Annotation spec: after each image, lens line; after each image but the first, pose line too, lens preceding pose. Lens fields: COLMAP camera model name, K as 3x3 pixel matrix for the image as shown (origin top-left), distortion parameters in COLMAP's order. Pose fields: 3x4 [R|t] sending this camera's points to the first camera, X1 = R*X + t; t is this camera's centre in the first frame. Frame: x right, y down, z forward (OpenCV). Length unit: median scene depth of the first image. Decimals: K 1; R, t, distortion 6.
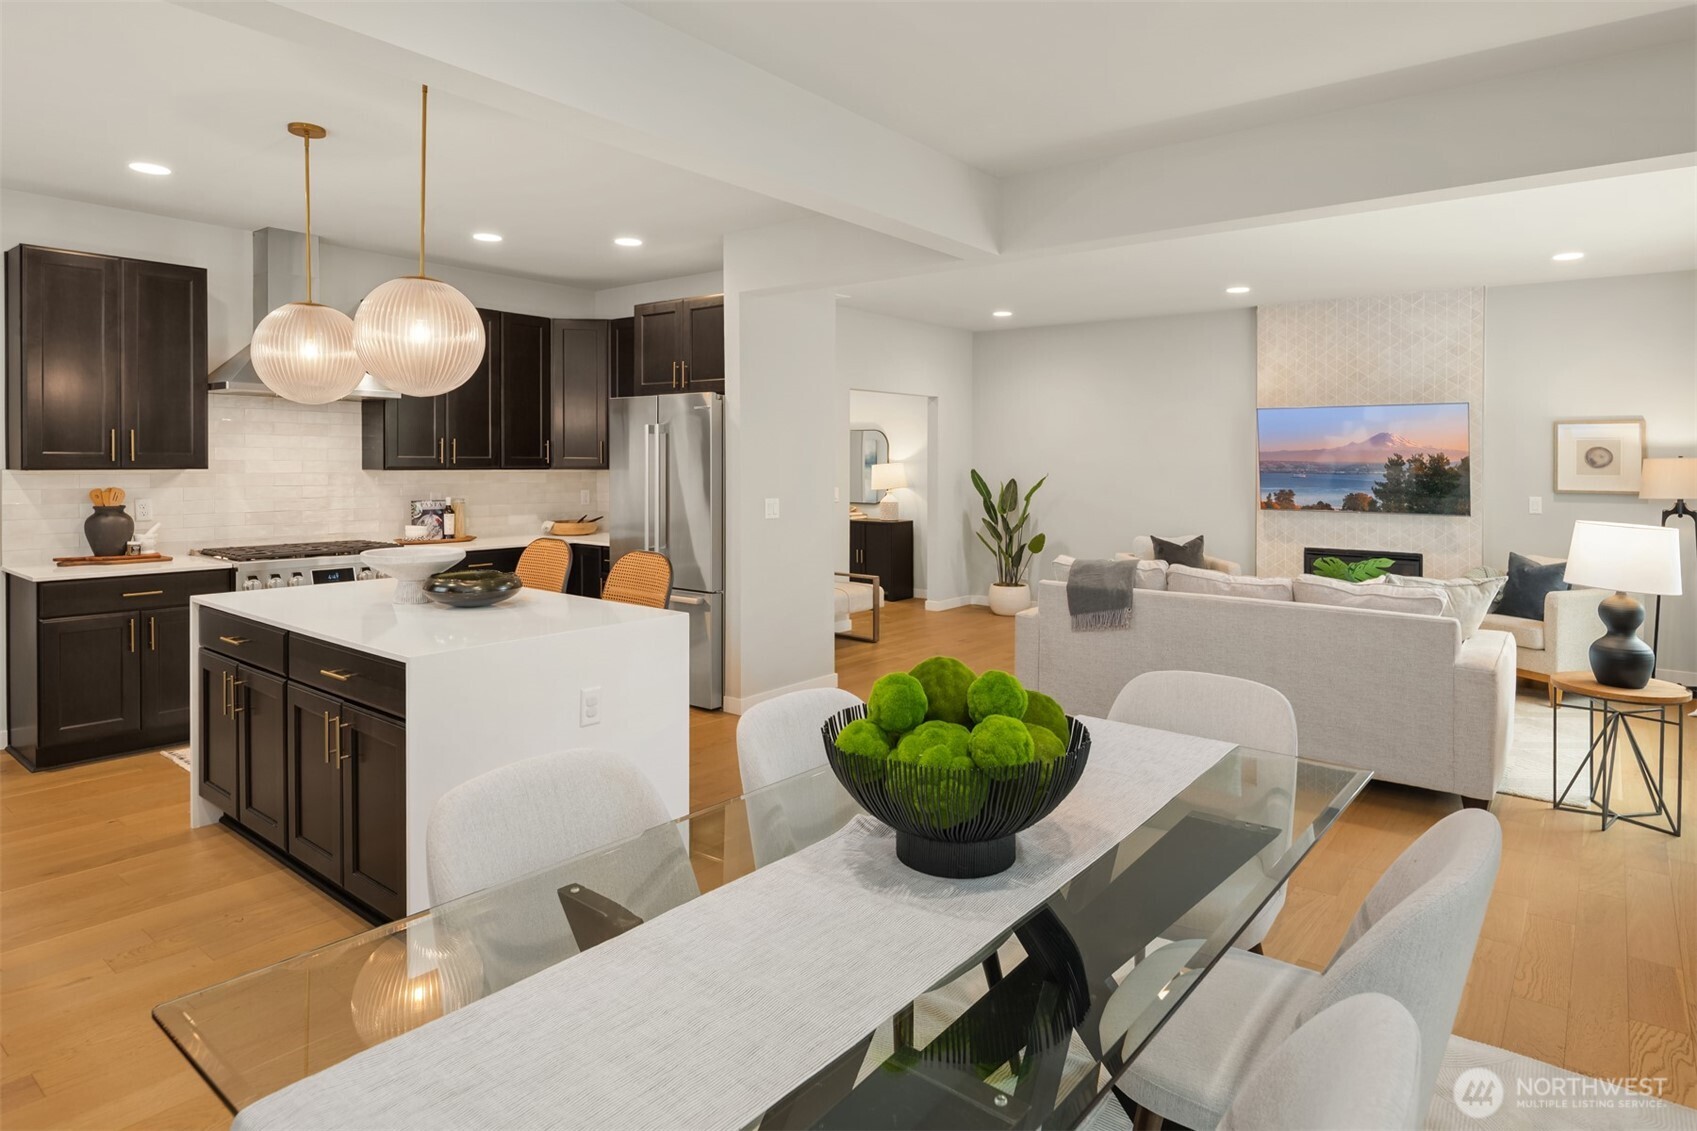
lens RADIAL K [[960.0, 0, 882.7], [0, 960.0, 489.2], [0, 0, 1]] dist [-0.000023, -0.003102]
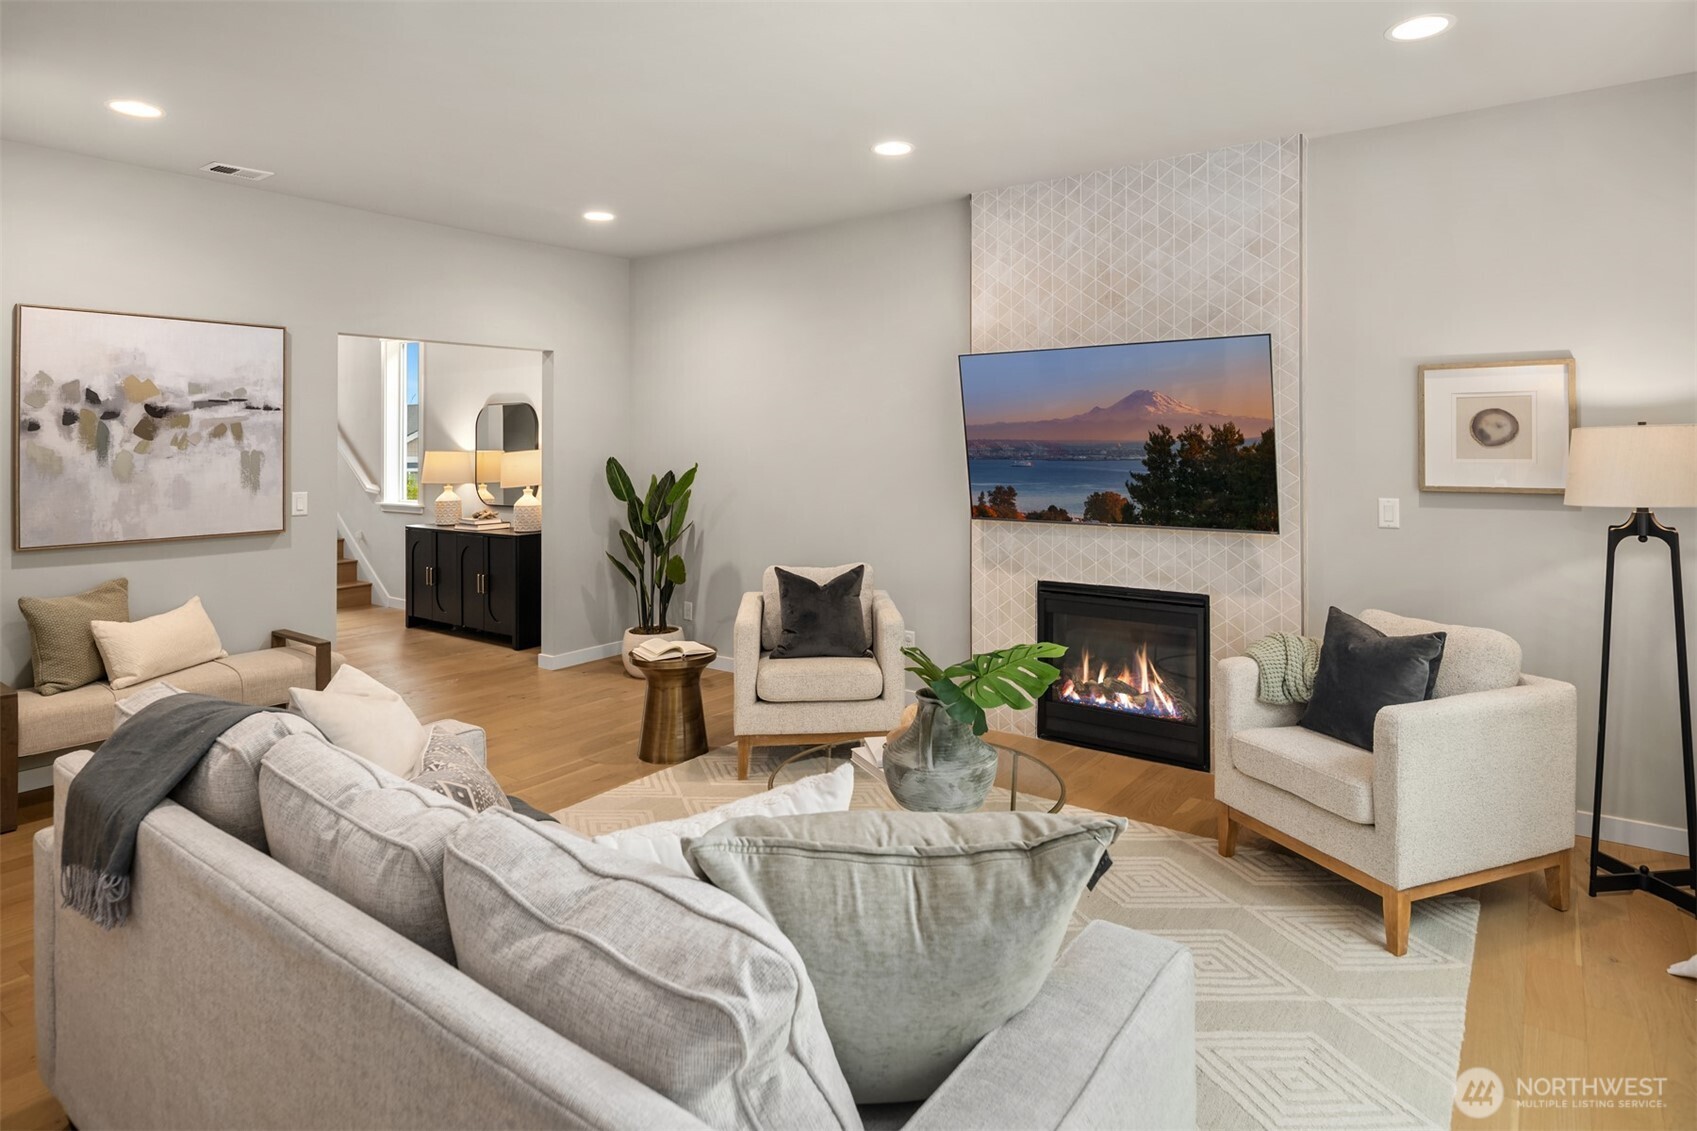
lens RADIAL K [[958.0, 0, 869.4], [0, 958.0, 463.2], [0, 0, 1]] dist [-0.003102, -0.000569]
pose [[0.999498, -0.013731, 0.028561, 0.340837], [0.013880, 0.999891, -0.005026, -0.013418], [-0.028489, 0.005420, 0.999579, 0.421876]]
